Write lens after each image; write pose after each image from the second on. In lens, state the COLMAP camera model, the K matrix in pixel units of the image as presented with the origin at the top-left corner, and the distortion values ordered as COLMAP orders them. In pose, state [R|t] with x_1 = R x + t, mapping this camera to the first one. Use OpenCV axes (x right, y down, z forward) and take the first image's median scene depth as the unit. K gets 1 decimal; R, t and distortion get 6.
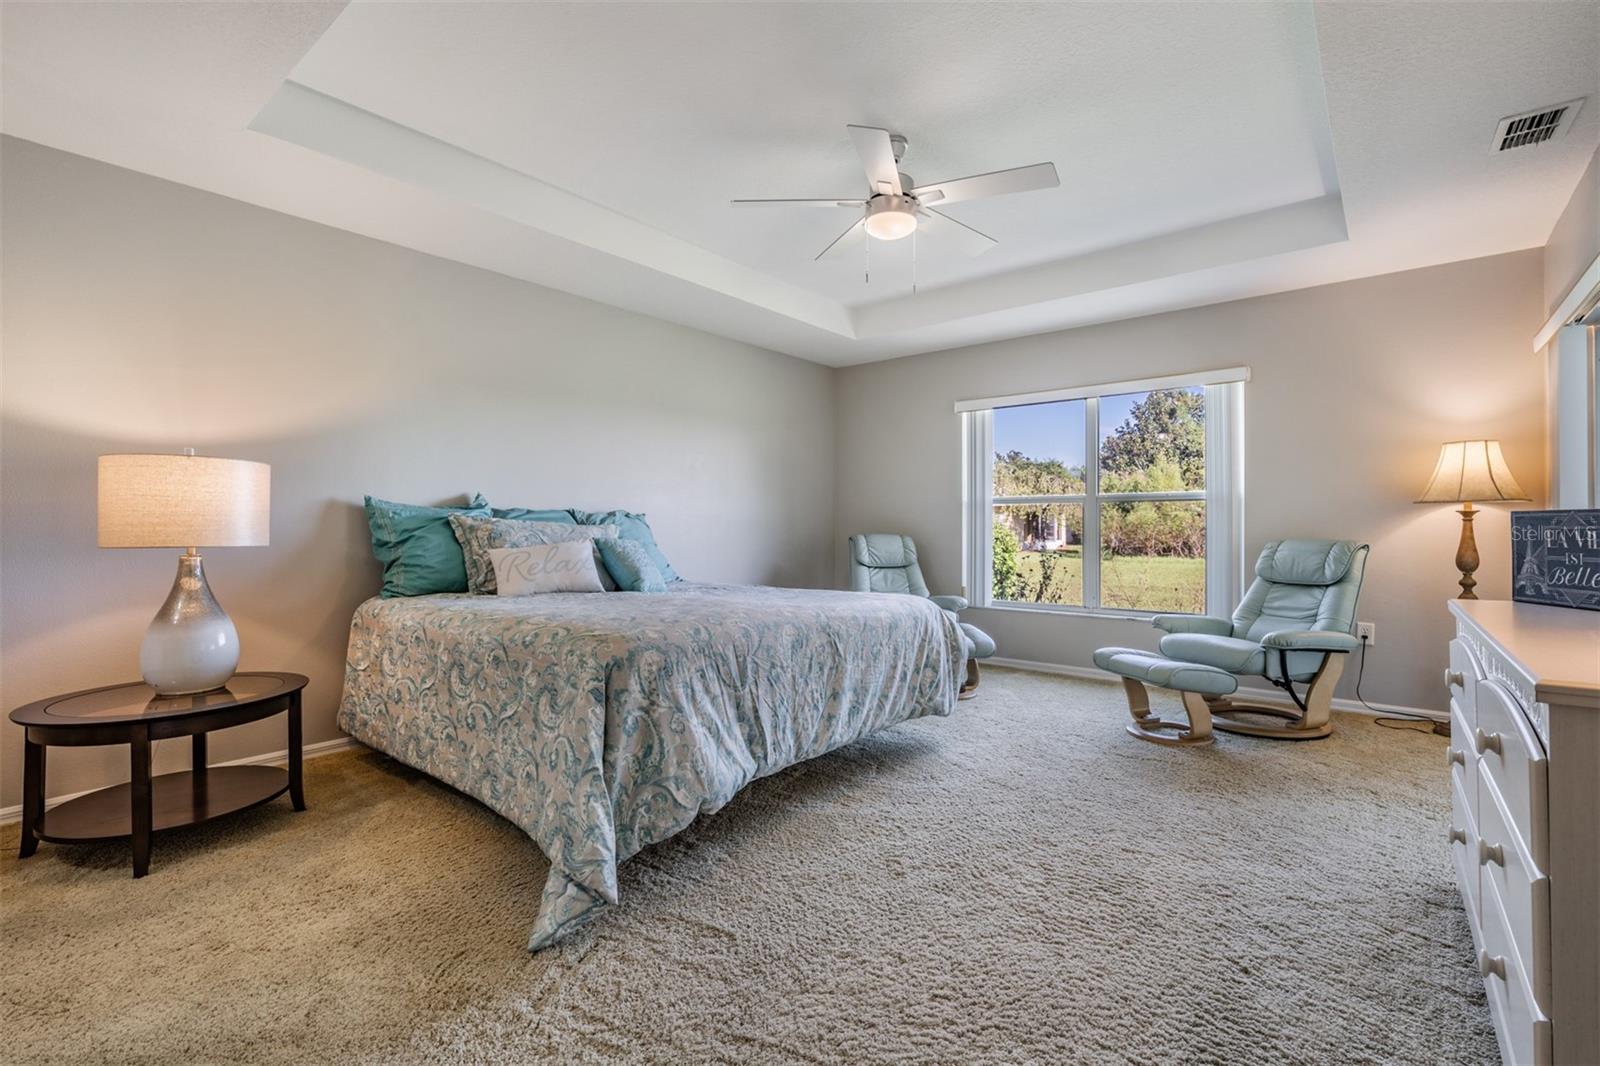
lens RADIAL K [[728.4, 0, 794.5], [0, 728.4, 505.3], [0, 0, 1]] dist [-0.001849, -0.000068]
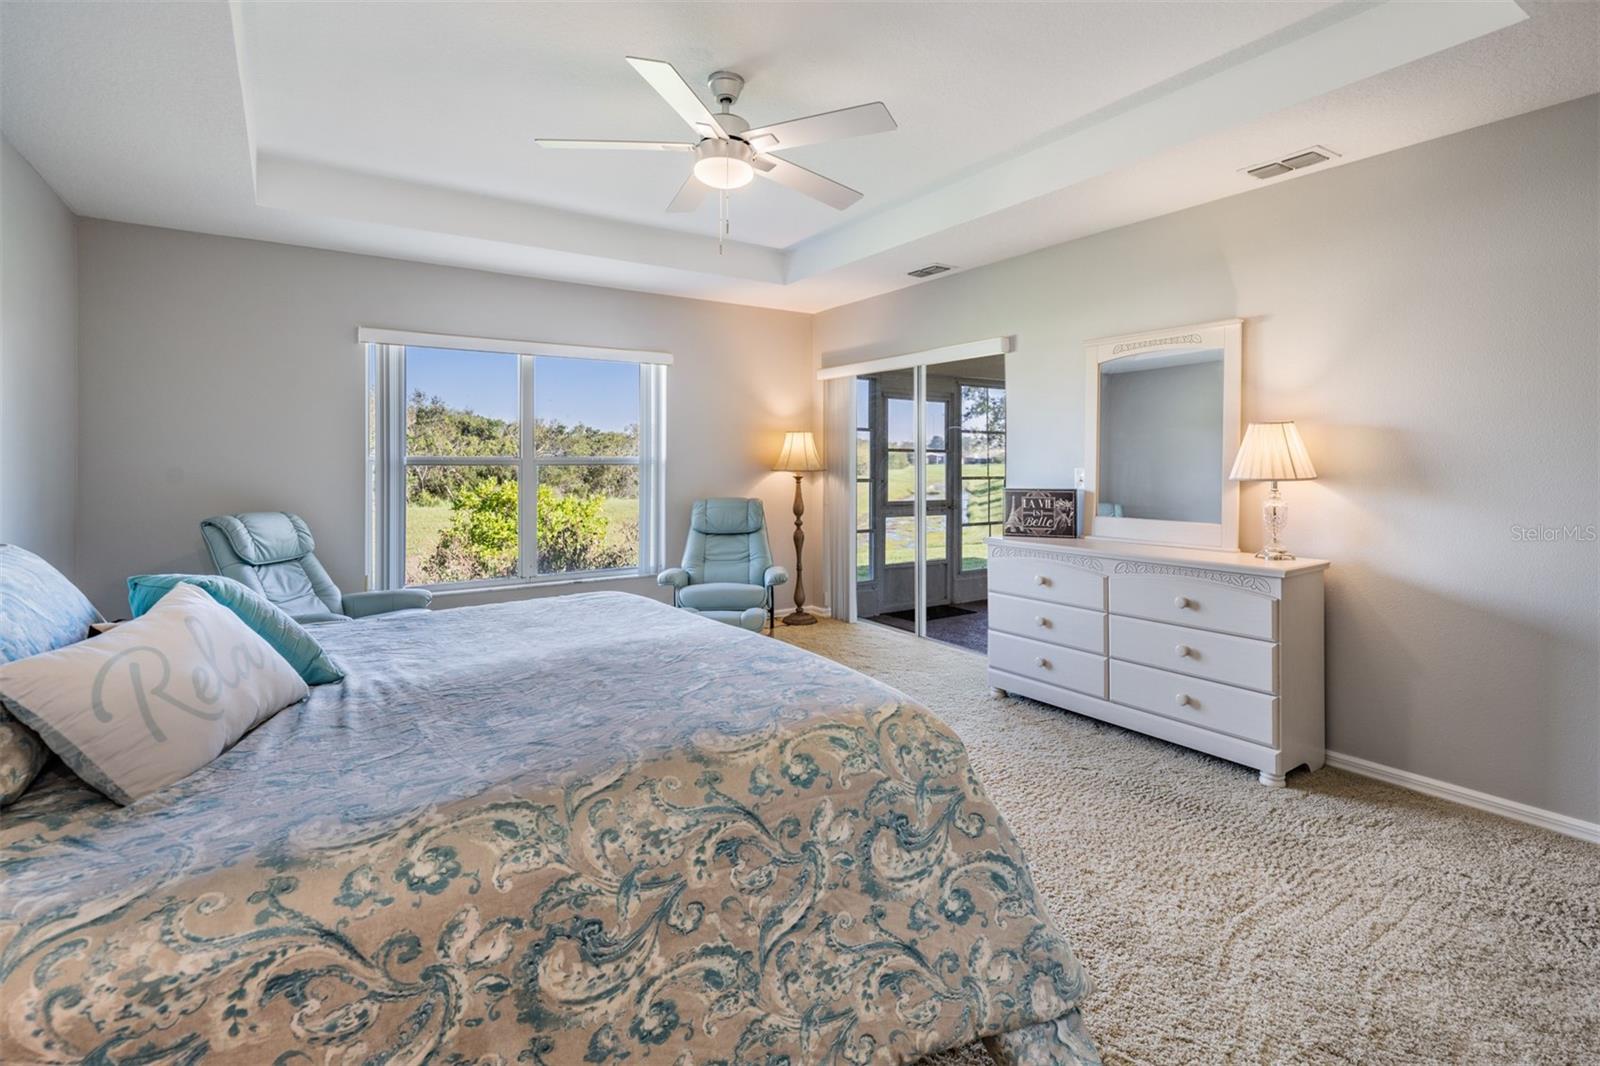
lens RADIAL K [[746.6, 0, 803.2], [0, 746.6, 458.7], [0, 0, 1]] dist [0.000285, -0.000148]
pose [[0.281019, 0.003512, 0.959696, -0.598629], [-0.026798, 0.999632, 0.004189, -0.037215], [-0.959328, -0.026895, 0.281010, 0.552239]]
